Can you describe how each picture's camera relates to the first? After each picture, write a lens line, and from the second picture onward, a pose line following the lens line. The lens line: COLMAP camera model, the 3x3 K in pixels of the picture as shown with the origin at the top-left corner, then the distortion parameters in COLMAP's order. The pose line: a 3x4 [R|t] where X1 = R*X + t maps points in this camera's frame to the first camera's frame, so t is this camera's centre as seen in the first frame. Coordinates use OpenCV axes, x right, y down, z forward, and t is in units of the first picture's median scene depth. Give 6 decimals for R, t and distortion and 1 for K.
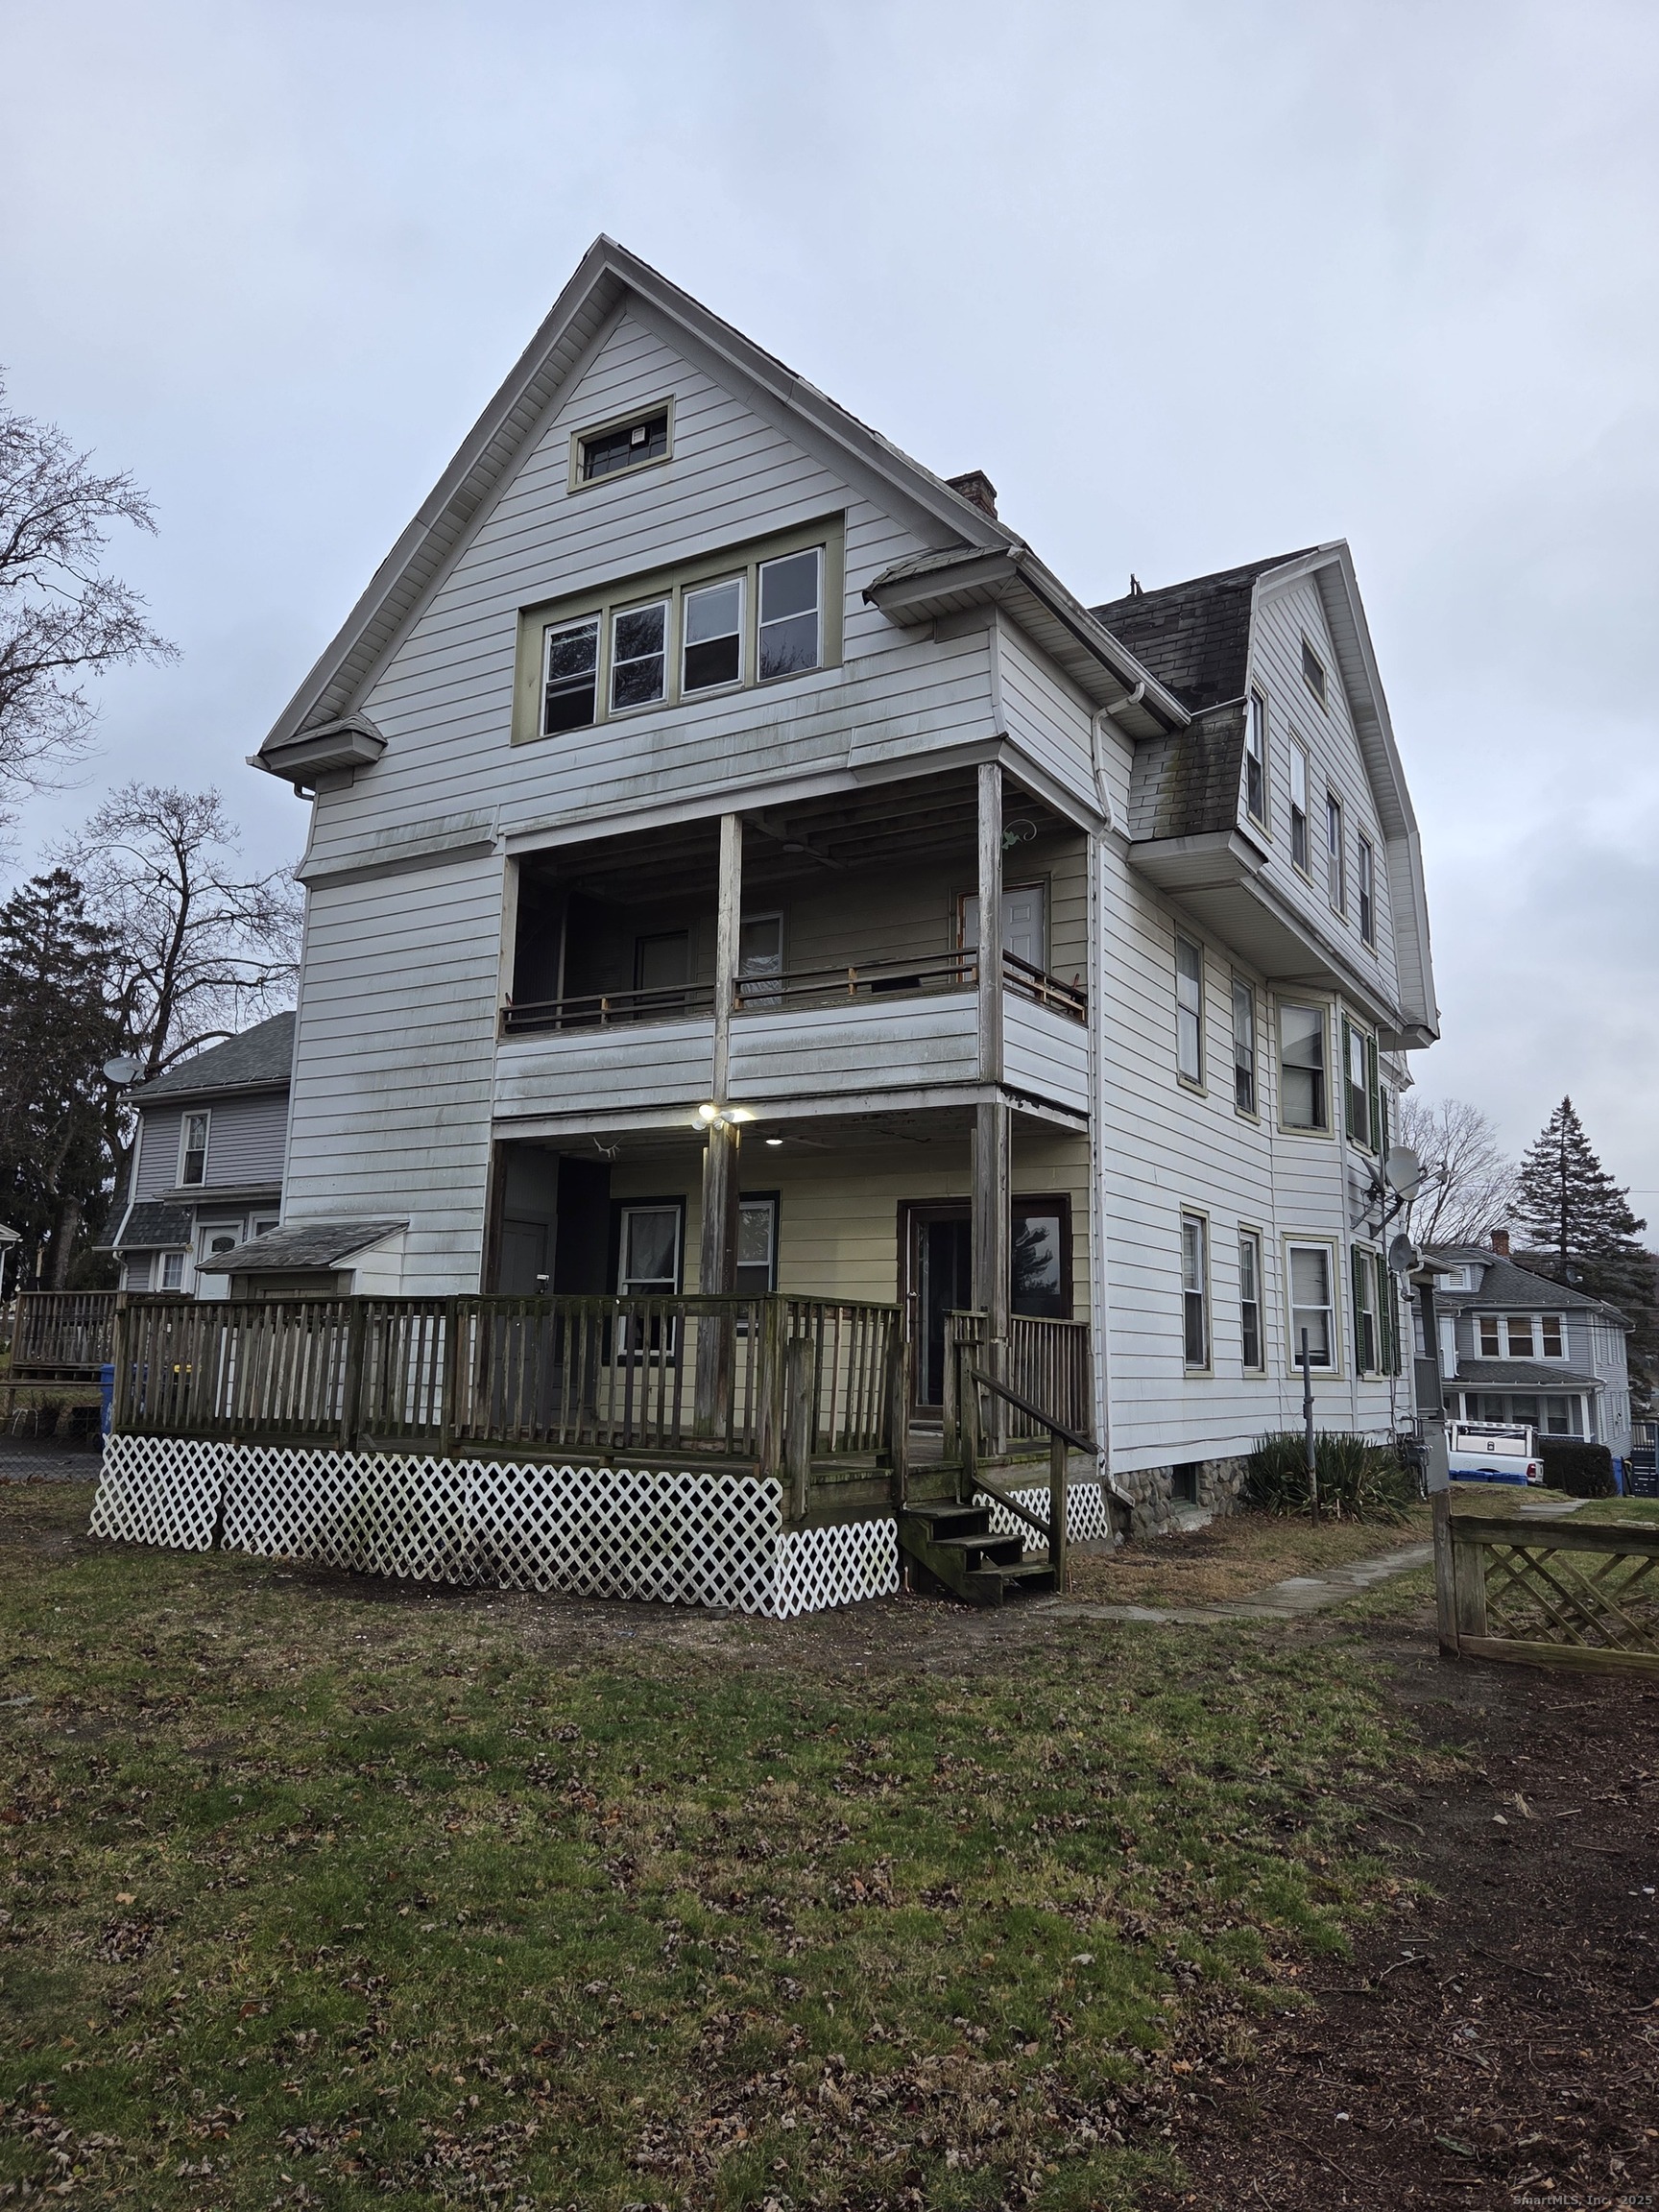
lens RADIAL K [[1517.5, 0, 829.5], [0, 1517.5, 1106.0], [0, 0, 1]] dist [0.080623, -0.073299]
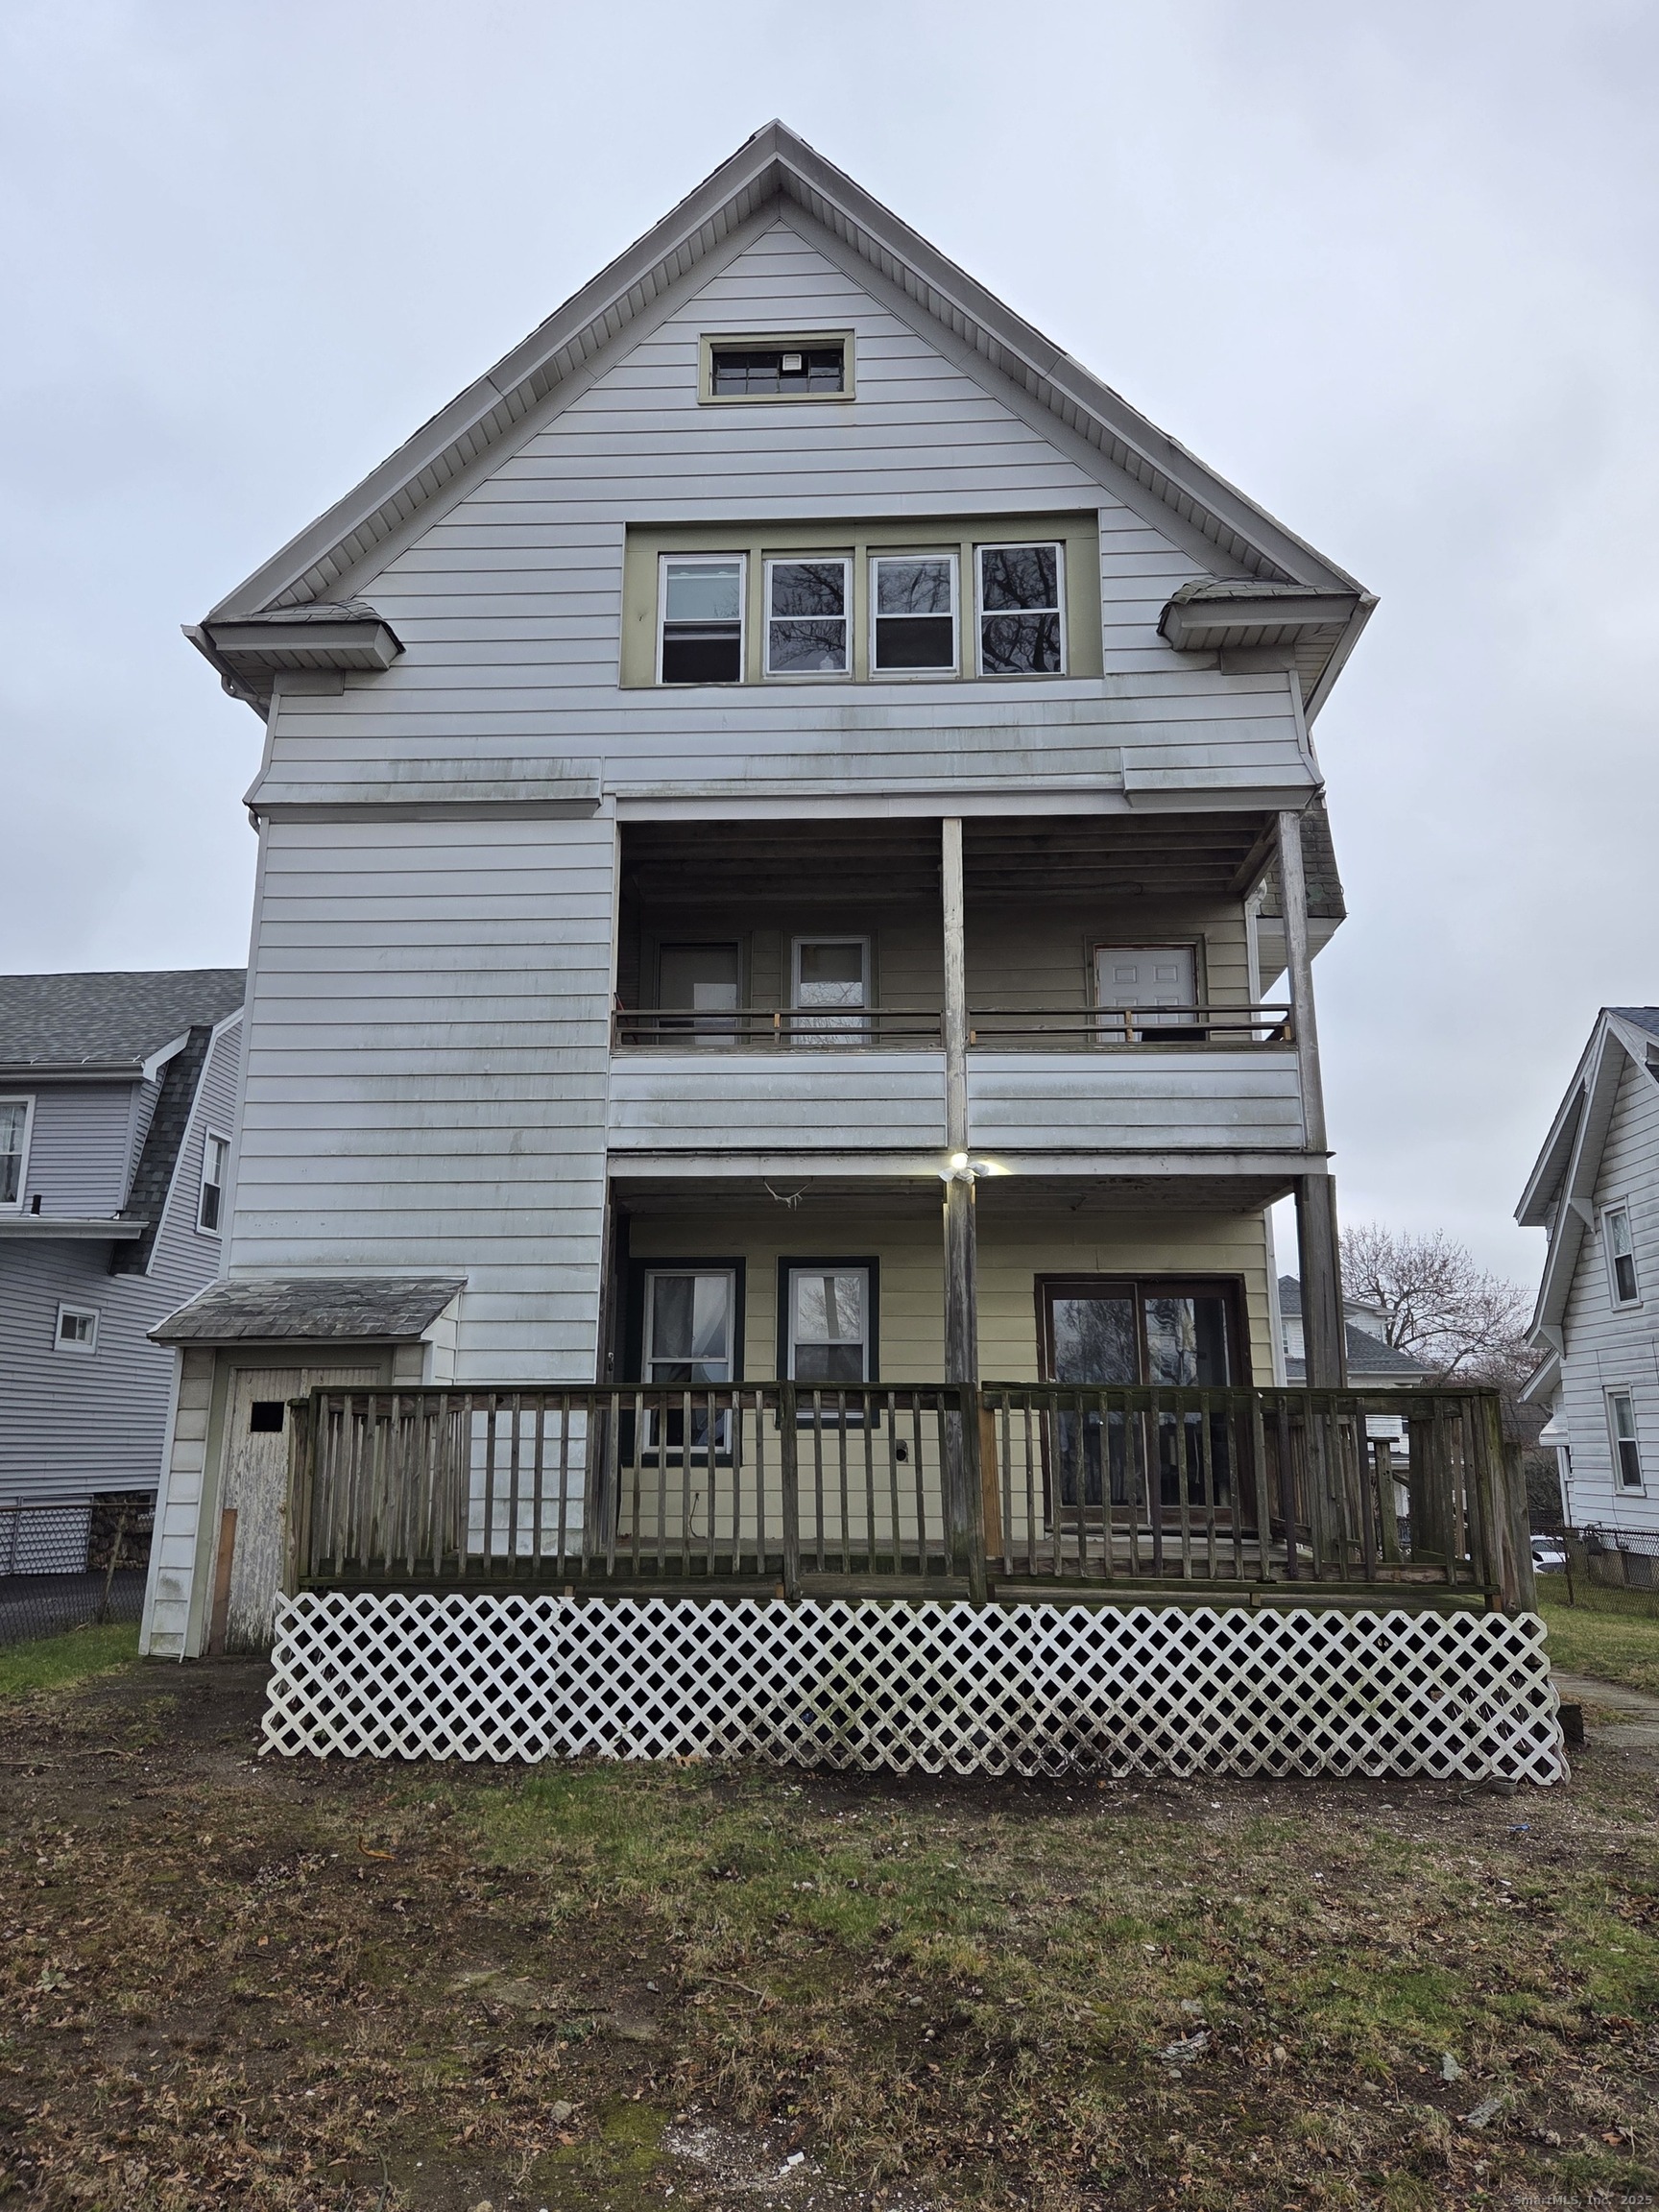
lens RADIAL K [[1517.5, 0, 829.5], [0, 1517.5, 1106.0], [0, 0, 1]] dist [0.080623, -0.073299]
pose [[0.887450, 0.085683, 0.452869, -0.513238], [-0.063310, 0.995916, -0.064365, 0.031151], [-0.456535, 0.028449, 0.889251, 0.274610]]
